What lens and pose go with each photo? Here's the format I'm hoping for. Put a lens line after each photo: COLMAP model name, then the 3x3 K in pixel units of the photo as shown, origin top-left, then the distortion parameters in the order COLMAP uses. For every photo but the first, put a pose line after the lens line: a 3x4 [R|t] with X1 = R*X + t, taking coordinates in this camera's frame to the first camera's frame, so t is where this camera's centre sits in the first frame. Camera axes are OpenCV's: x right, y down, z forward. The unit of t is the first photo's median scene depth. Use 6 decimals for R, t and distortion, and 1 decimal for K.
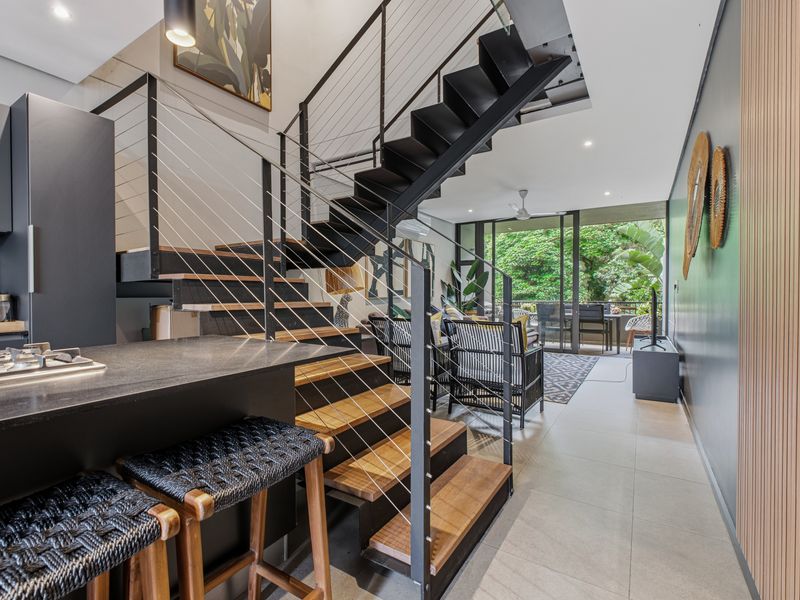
lens RADIAL K [[379.6, 0, 398.9], [0, 379.6, 295.8], [0, 0, 1]] dist [0.000268, 0.000033]
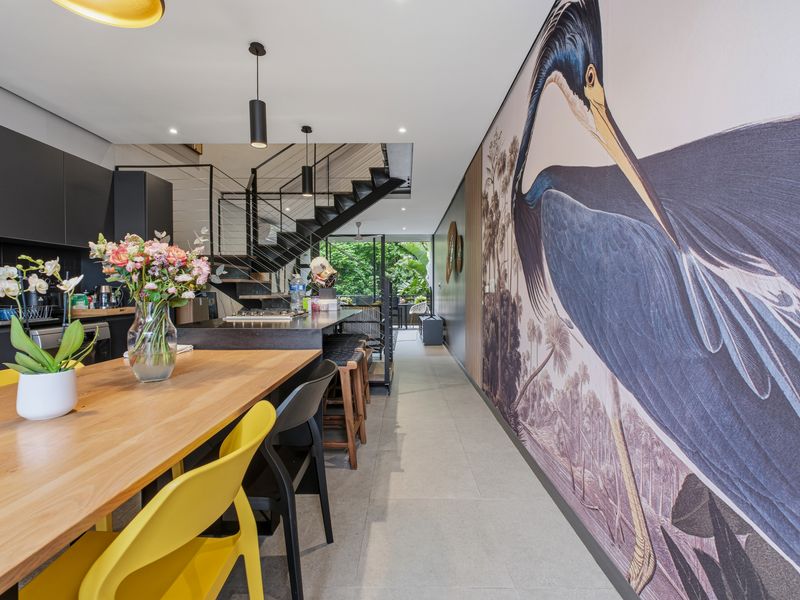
lens RADIAL K [[378.7, 0, 401.8], [0, 378.7, 298.2], [0, 0, 1]] dist [-0.000671, -0.000382]
pose [[0.846844, -0.014402, 0.531646, -0.249476], [0.008044, 0.999866, 0.014274, 0.004064], [-0.531780, -0.007811, 0.846847, -0.282093]]
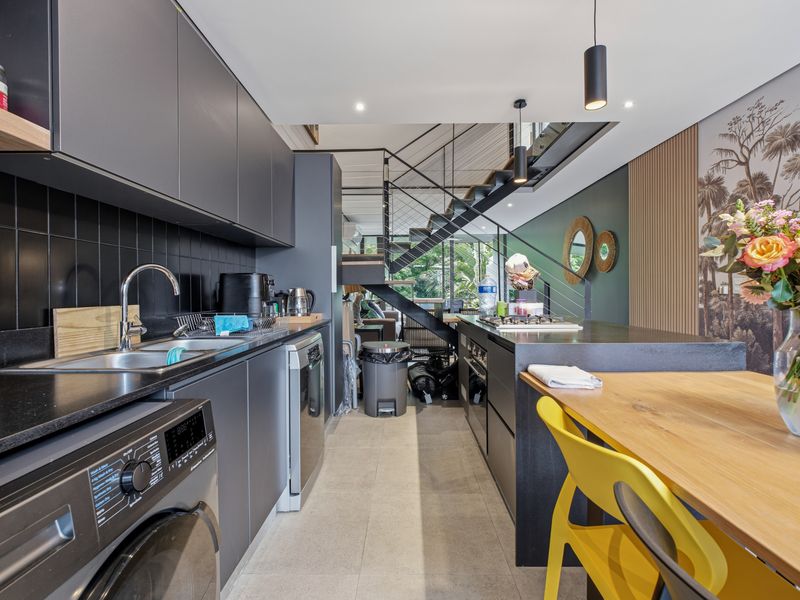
lens RADIAL K [[378.7, 0, 401.8], [0, 378.7, 298.2], [0, 0, 1]] dist [-0.000671, -0.000382]
pose [[0.846630, -0.015352, 0.531960, -0.415633], [0.014119, 0.999880, 0.006385, 0.001690], [-0.531994, 0.002105, 0.846745, -0.093368]]
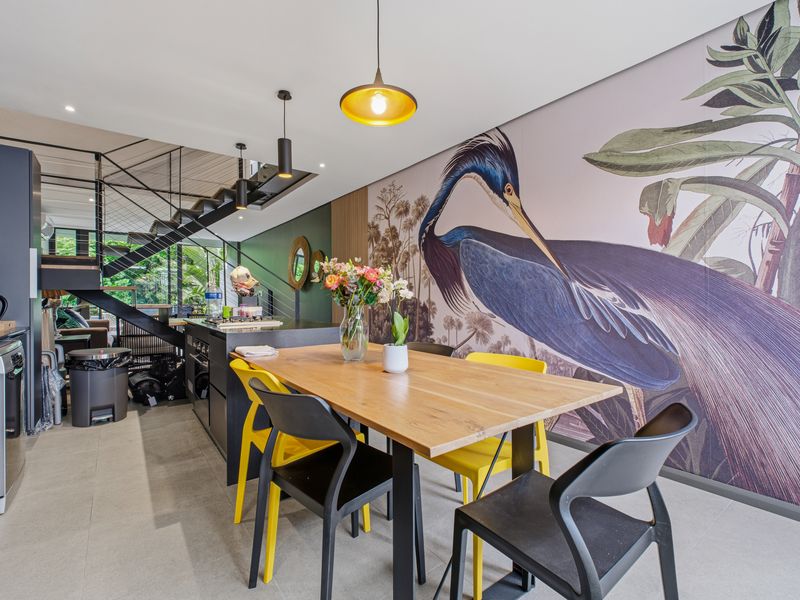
lens RADIAL K [[378.7, 0, 401.8], [0, 378.7, 298.2], [0, 0, 1]] dist [-0.000671, -0.000382]
pose [[0.343007, -0.006481, 0.939311, -0.488951], [0.015043, 0.999886, 0.001406, 0.002145], [-0.939213, 0.013647, 0.343065, -0.186233]]
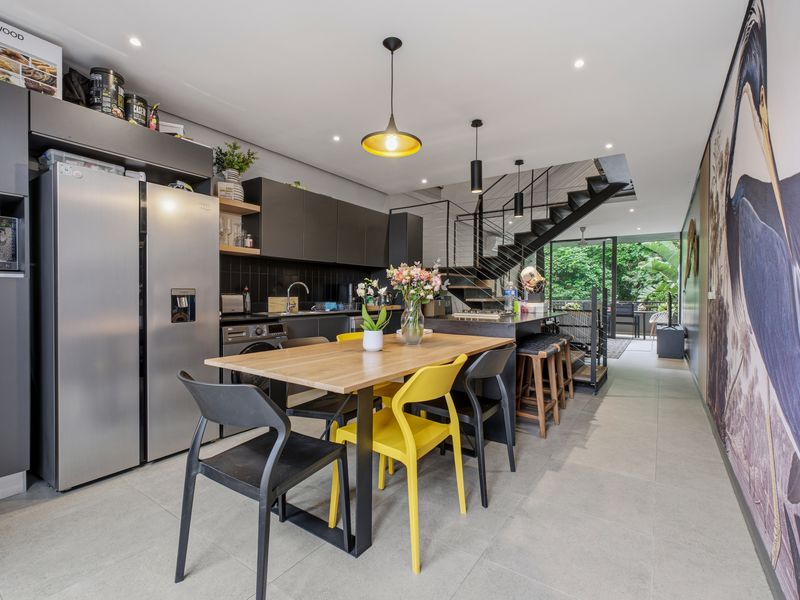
lens RADIAL K [[378.7, 0, 401.8], [0, 378.7, 298.2], [0, 0, 1]] dist [-0.000671, -0.000382]
pose [[0.999441, 0.006067, -0.032871, -0.252777], [-0.006033, 0.999981, 0.001152, 0.005160], [0.032878, -0.000953, 0.999459, -0.393955]]
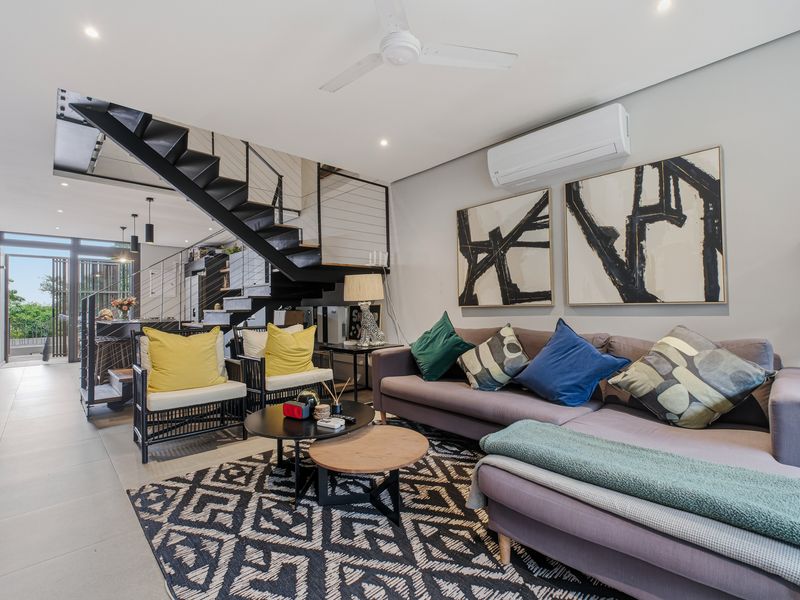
lens RADIAL K [[378.7, 0, 401.8], [0, 378.7, 298.2], [0, 0, 1]] dist [-0.000671, -0.000382]
pose [[-0.242653, -0.020398, -0.969899, 0.467918], [0.004817, 0.999741, -0.022231, 0.004676], [0.970101, -0.010066, -0.242492, 0.784977]]
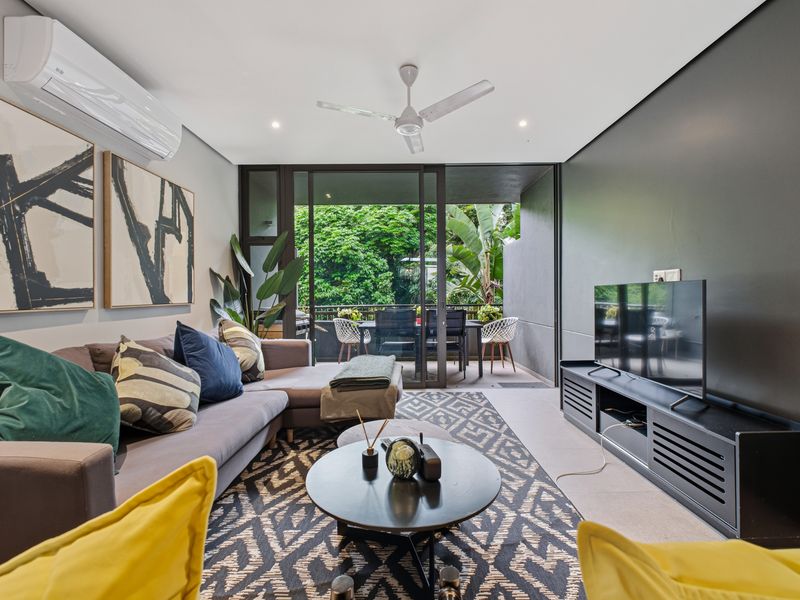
lens RADIAL K [[378.7, 0, 401.8], [0, 378.7, 298.2], [0, 0, 1]] dist [-0.000671, -0.000382]
pose [[0.842609, -0.010878, 0.538416, 0.054933], [0.012082, 0.999926, 0.001295, -0.001604], [-0.538390, 0.005414, 0.842678, 0.449970]]
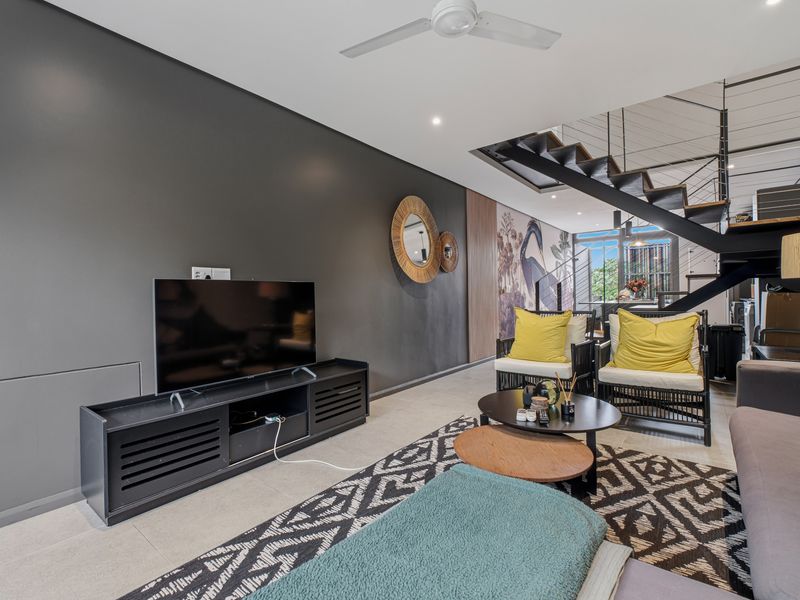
lens RADIAL K [[356.6, 0, 395.7], [0, 356.6, 309.8], [0, 0, 1]] dist [-0.022578, -0.000043]
pose [[-0.990471, 0.024744, 0.135482, 0.249902], [0.030782, 0.998616, 0.042649, 0.001043], [-0.134239, 0.046413, -0.989861, 0.929201]]
